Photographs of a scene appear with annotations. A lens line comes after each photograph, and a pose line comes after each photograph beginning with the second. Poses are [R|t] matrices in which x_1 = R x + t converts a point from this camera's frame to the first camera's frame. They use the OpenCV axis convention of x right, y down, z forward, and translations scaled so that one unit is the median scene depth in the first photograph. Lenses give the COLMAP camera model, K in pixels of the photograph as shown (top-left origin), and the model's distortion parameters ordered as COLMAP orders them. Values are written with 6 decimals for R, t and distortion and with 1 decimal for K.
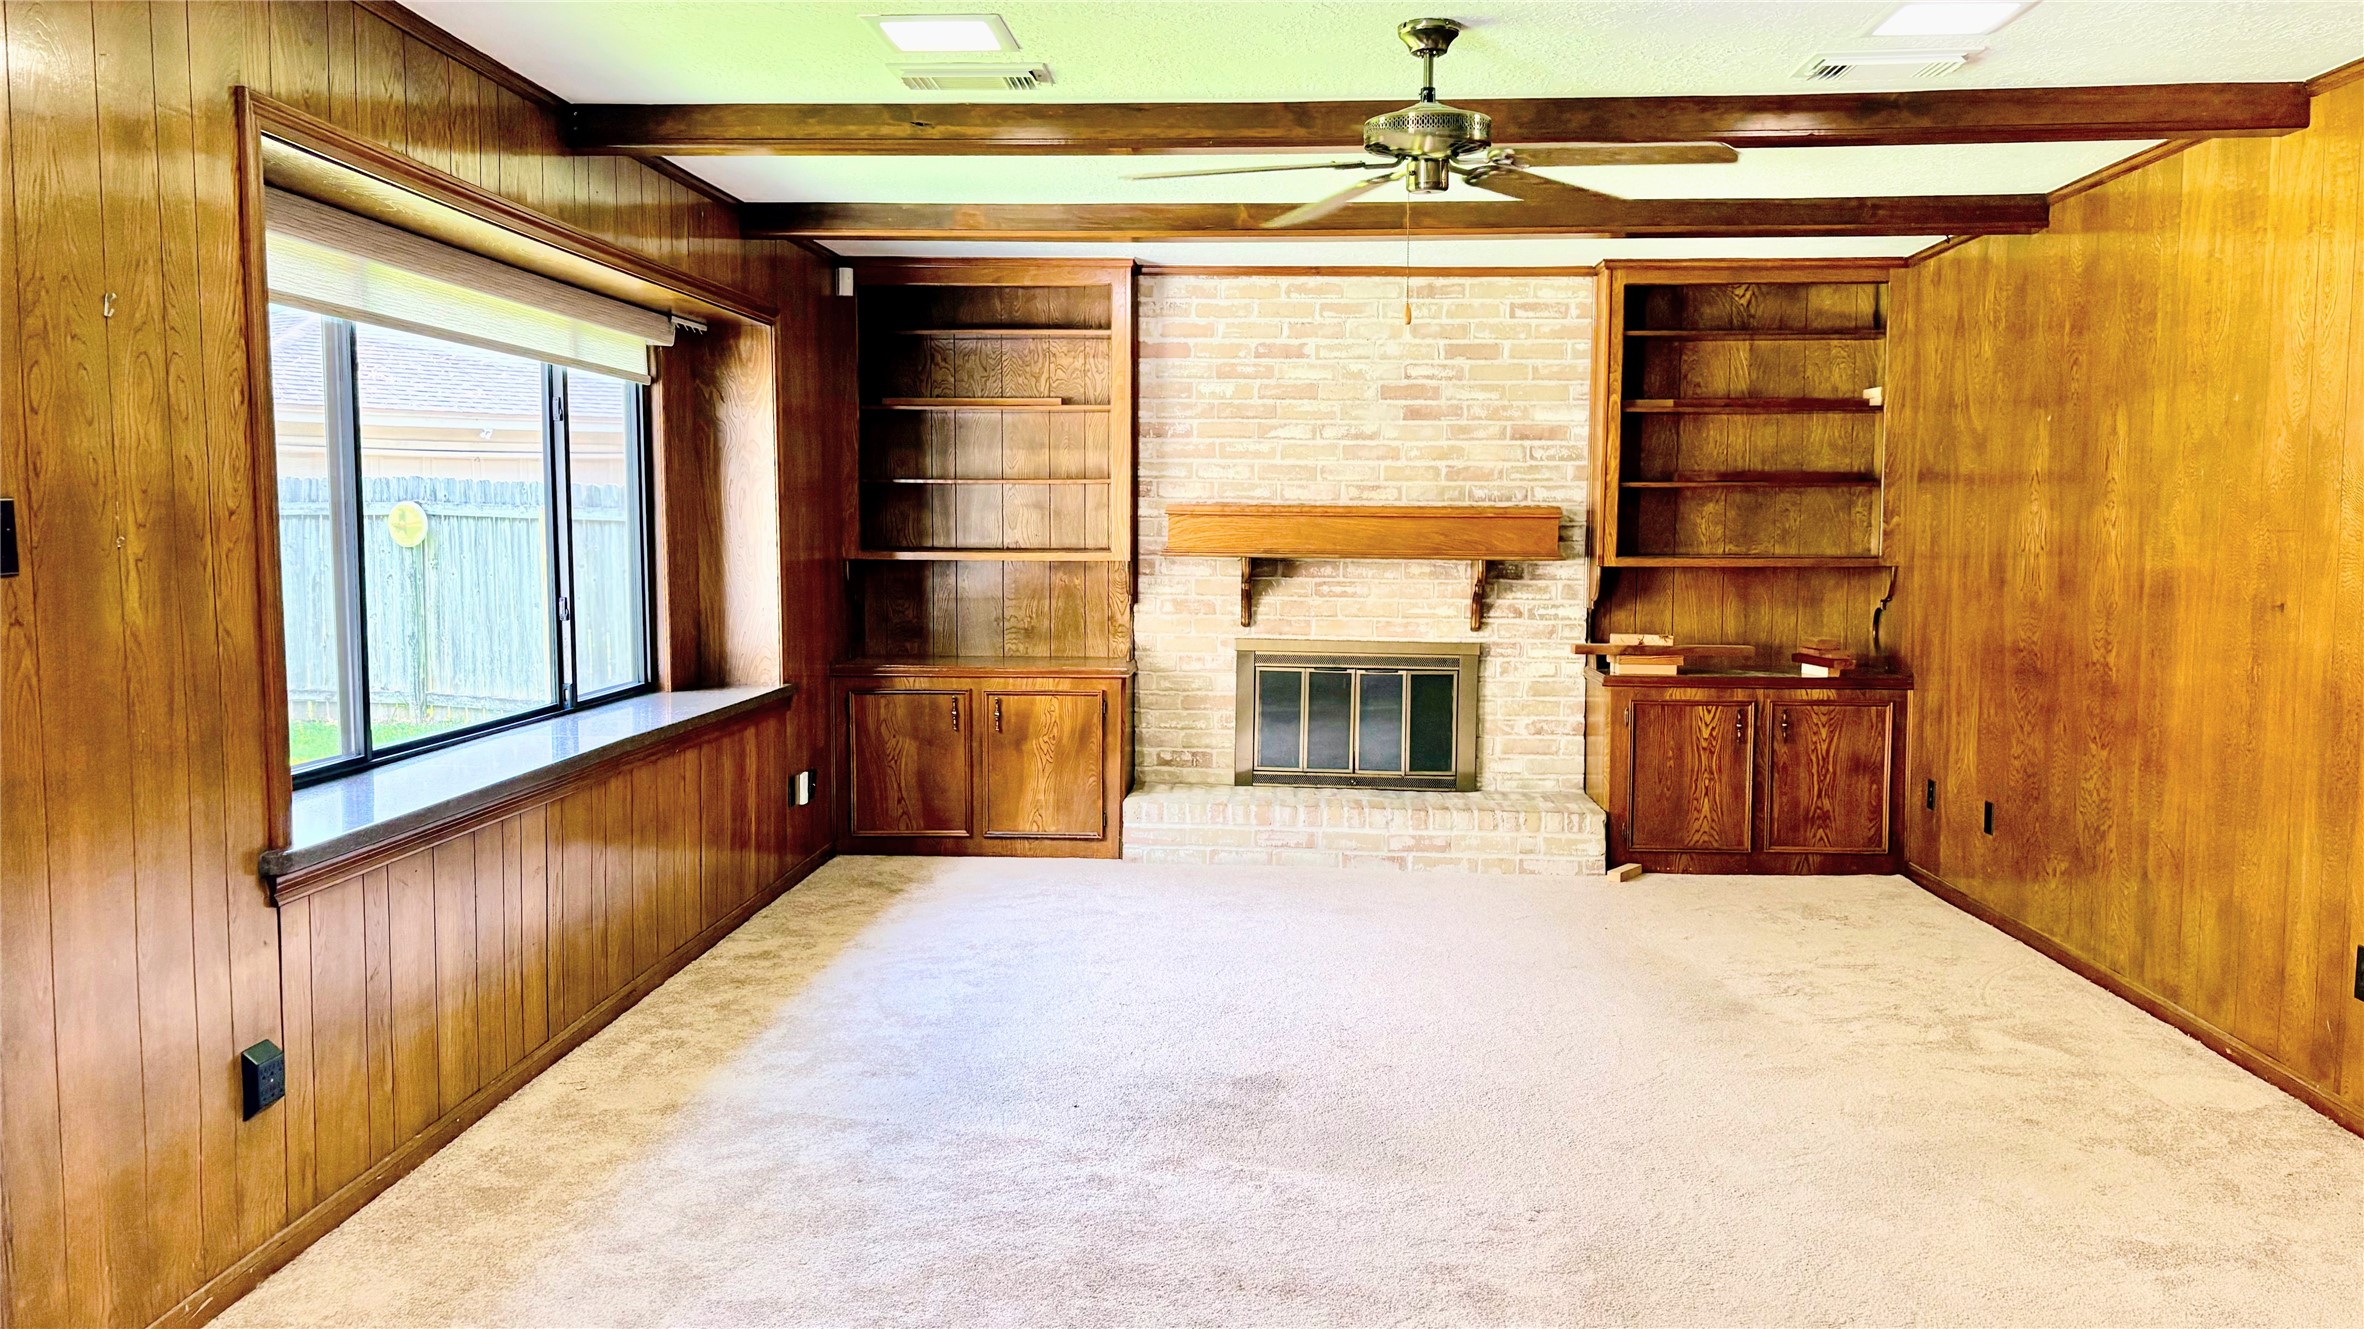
lens RADIAL K [[1840.6, 0, 1177.0], [0, 1840.6, 682.2], [0, 0, 1]] dist [0.047535, -0.031442]
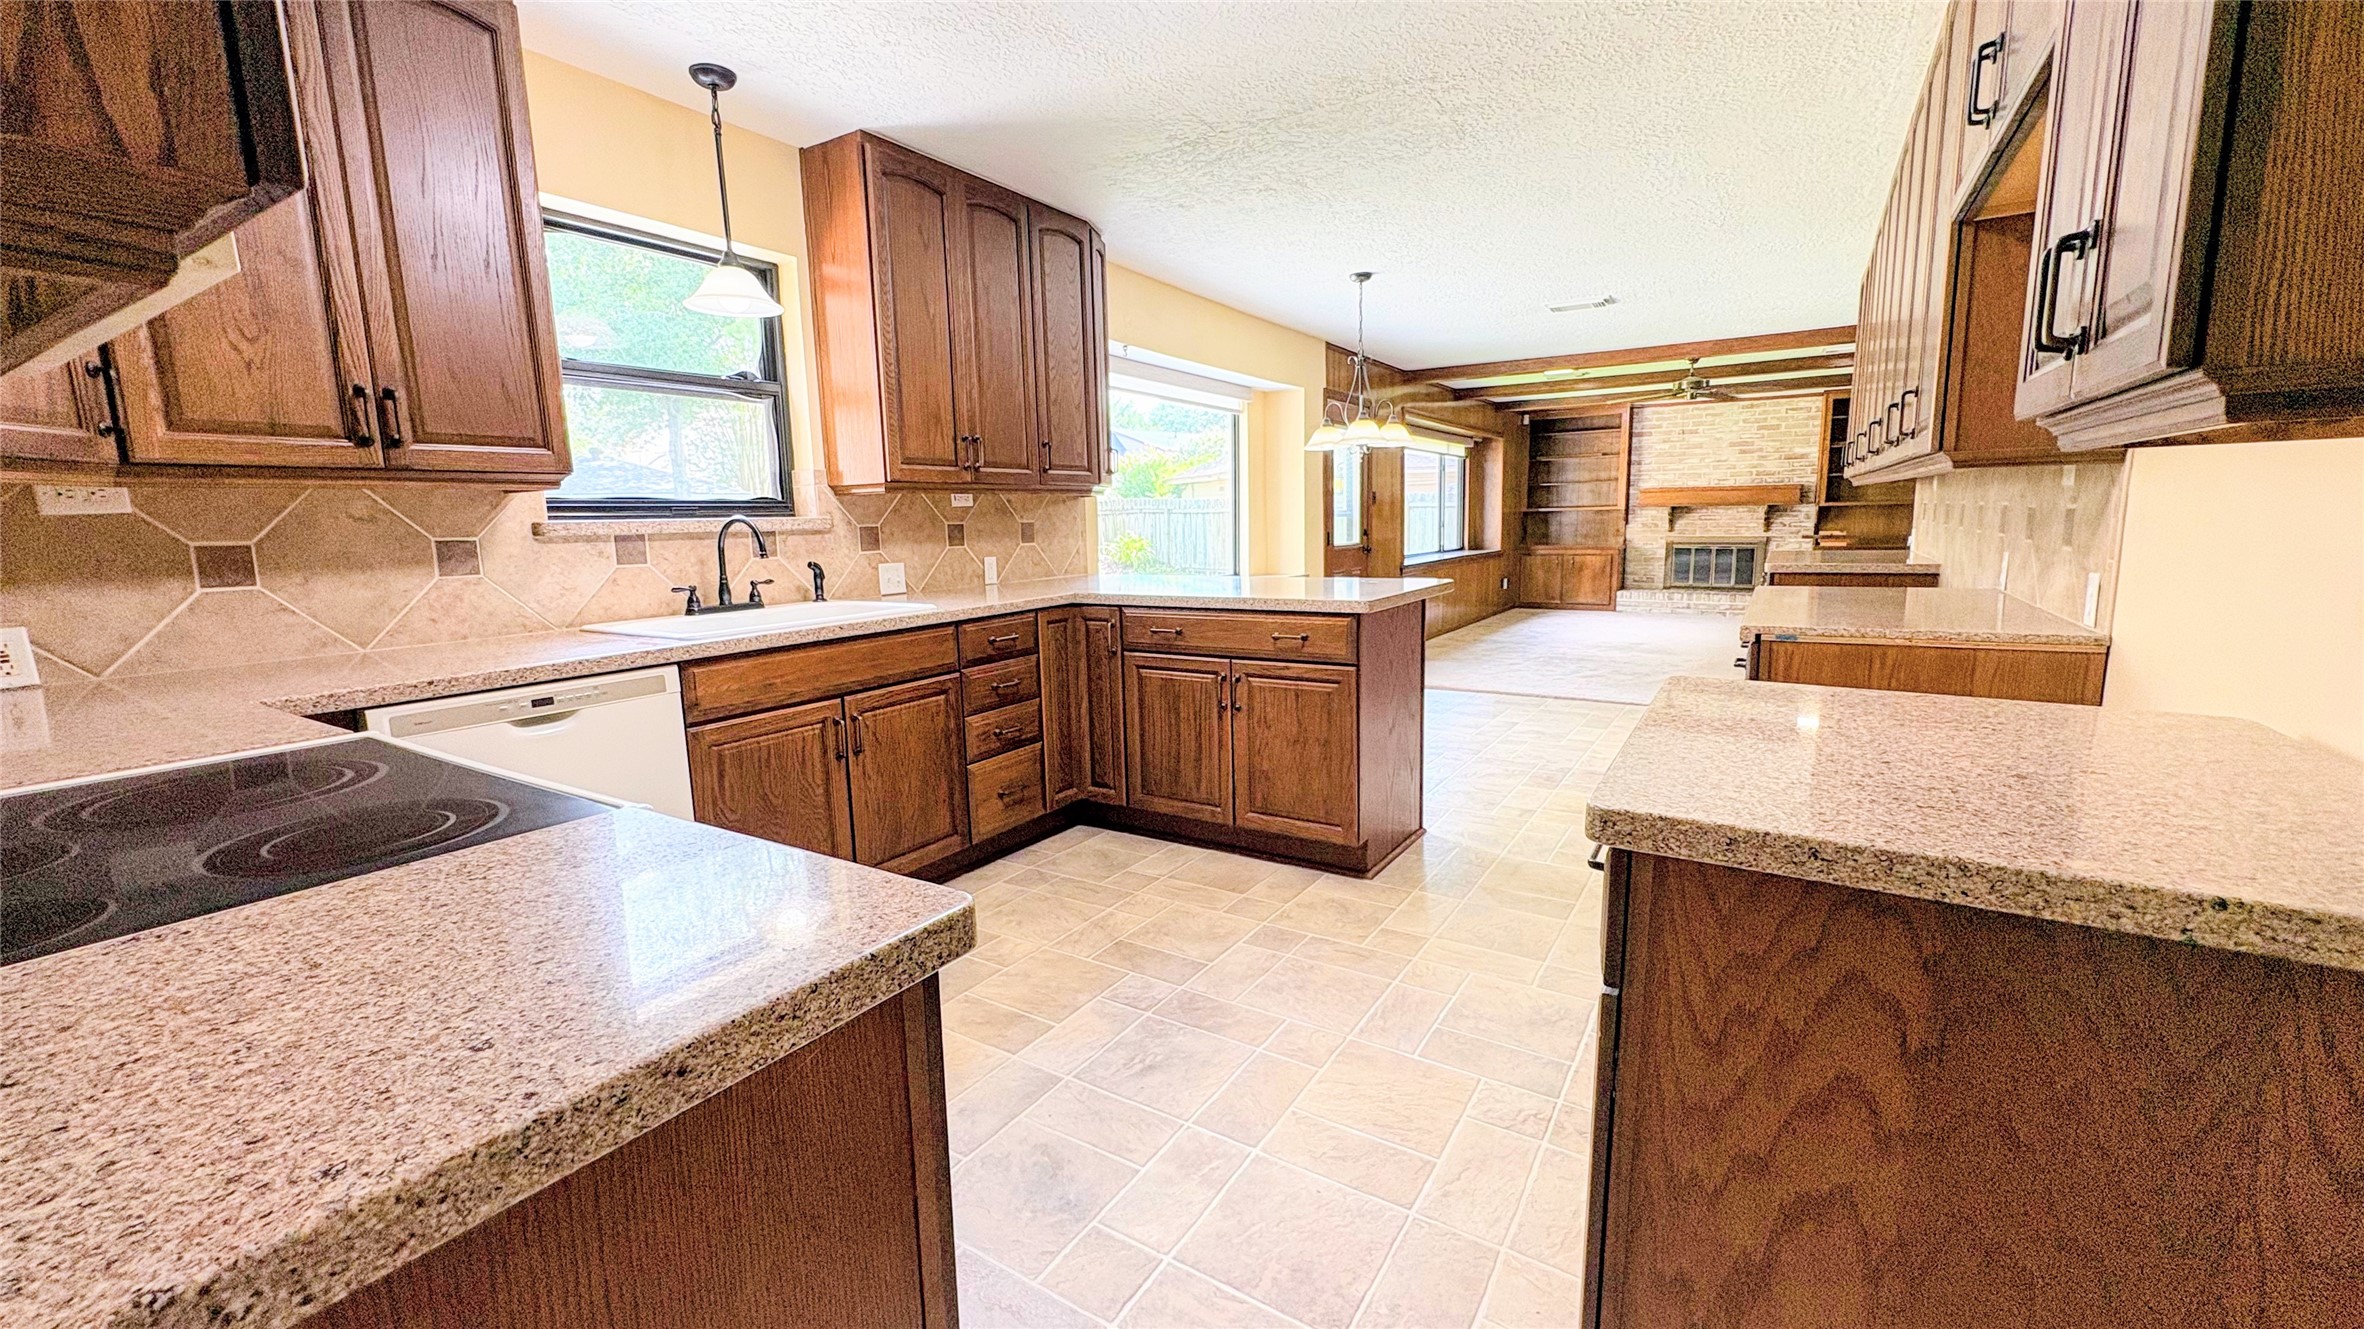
lens RADIAL K [[944.0, 0, 1177.6], [0, 944.0, 660.8], [0, 0, 1]] dist [0.003268, 0.000220]
pose [[0.873307, 0.048337, -0.484766, 0.092725], [-0.014958, 0.997257, 0.072491, 0.075241], [0.486940, -0.056056, 0.871635, -0.655360]]
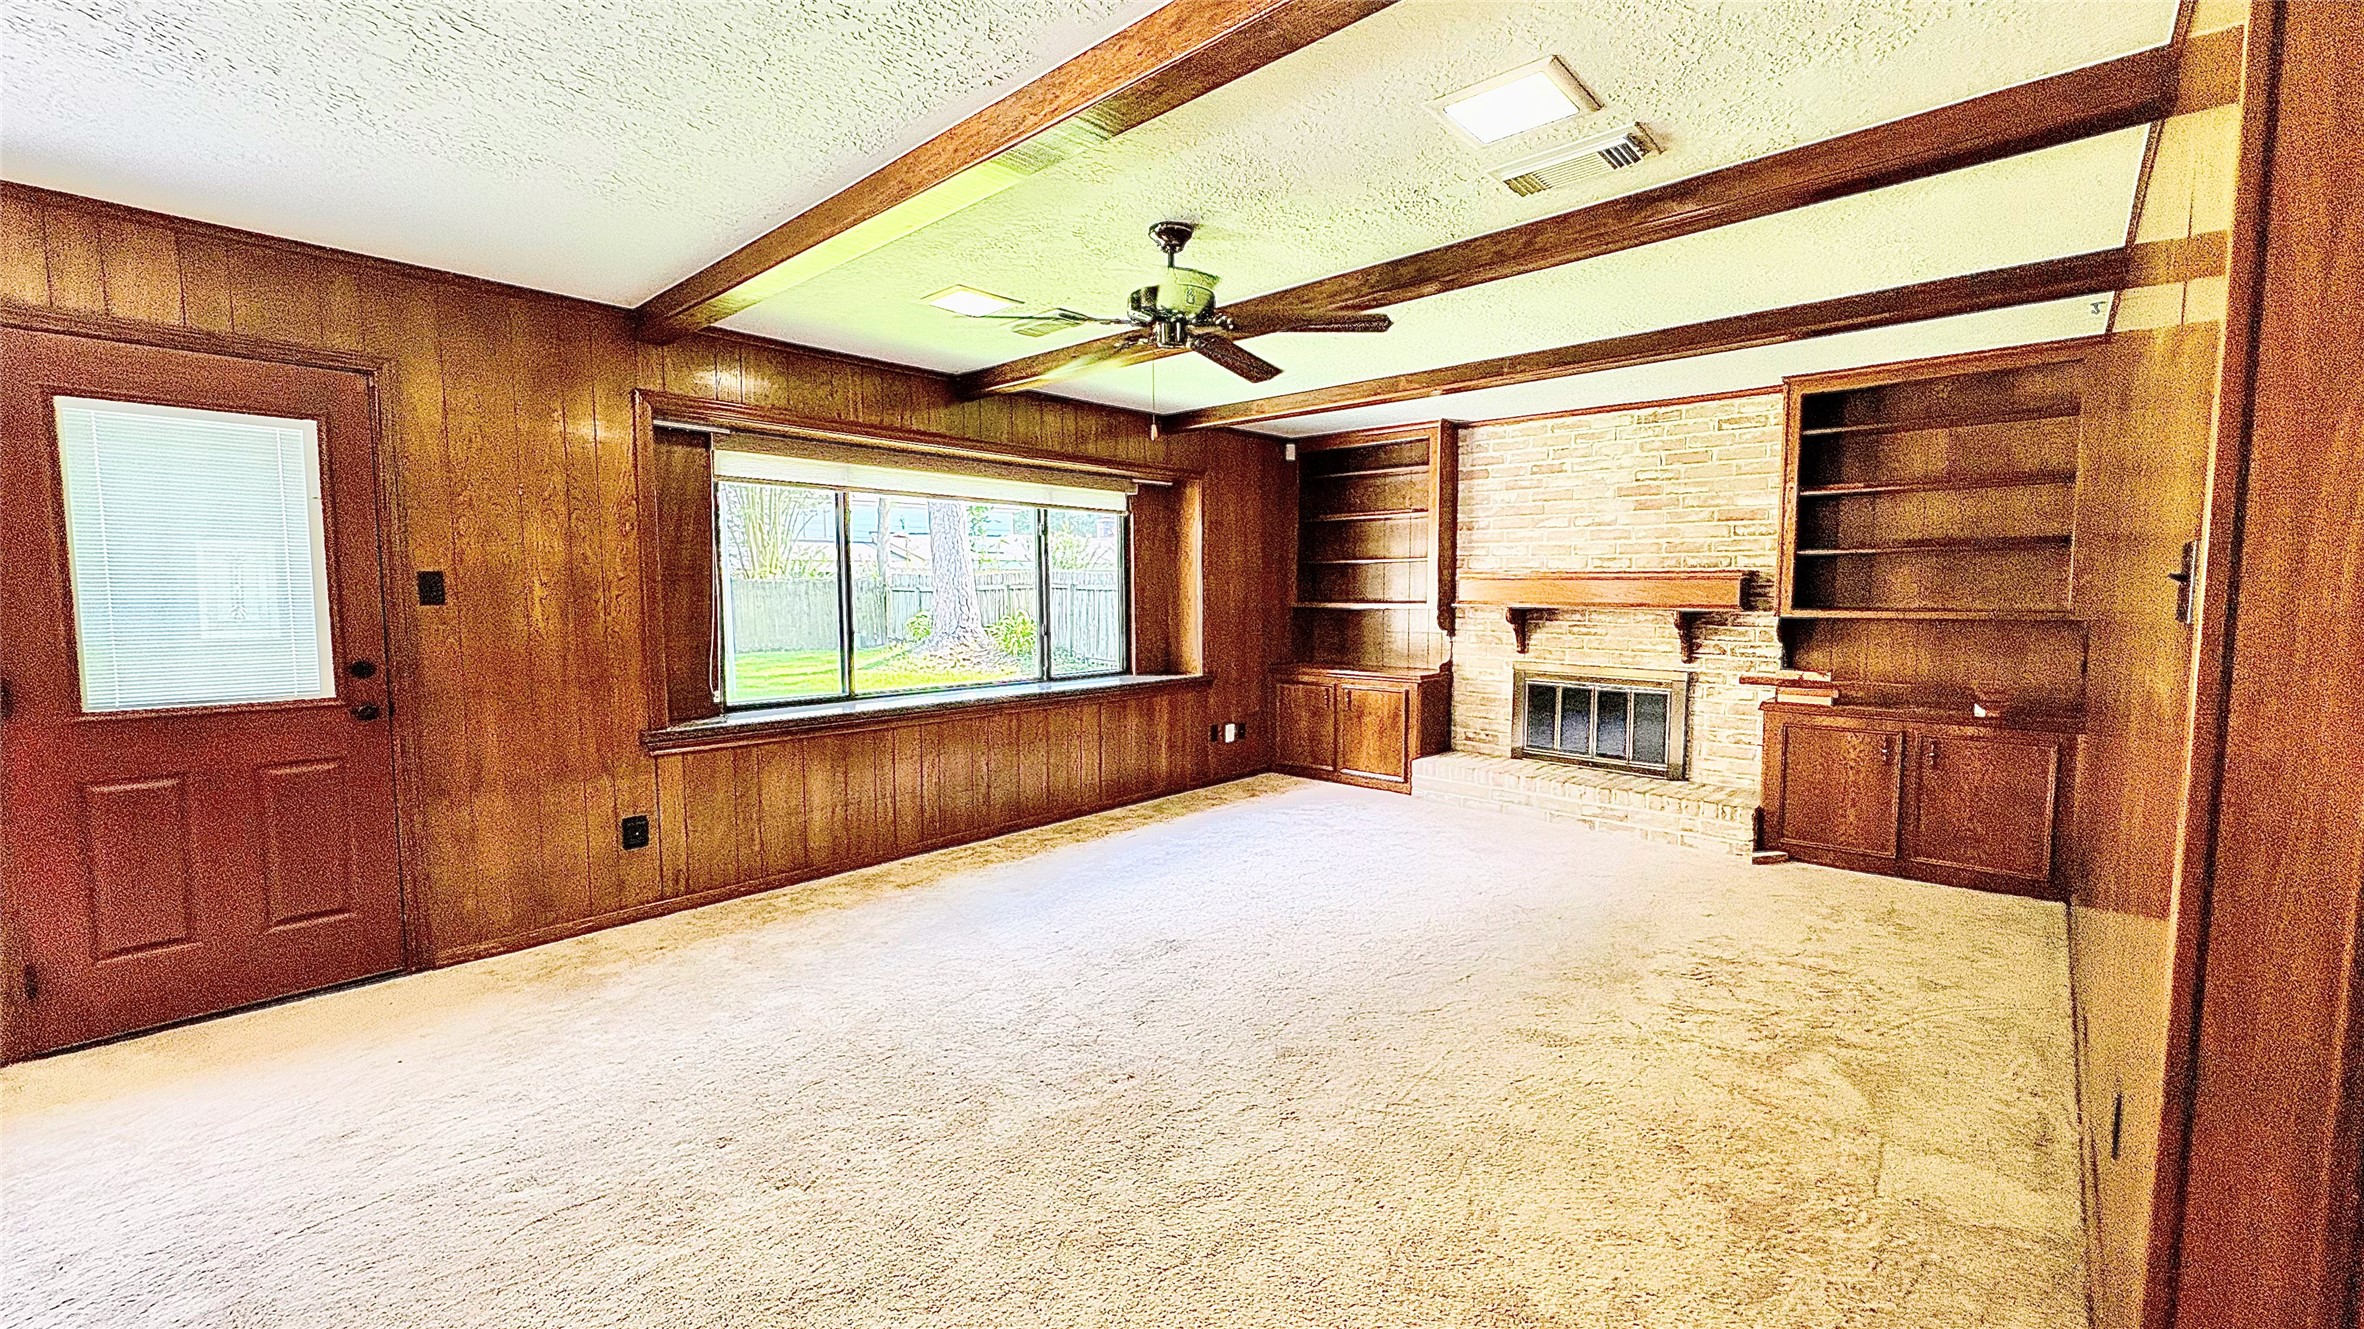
lens RADIAL K [[944.0, 0, 1173.3], [0, 944.0, 656.7], [0, 0, 1]] dist [0.003268, 0.000220]
pose [[0.777490, 0.039719, -0.627639, 0.313314], [-0.051260, 0.998685, -0.000299, -0.013128], [0.626802, 0.032406, 0.778504, 0.225381]]
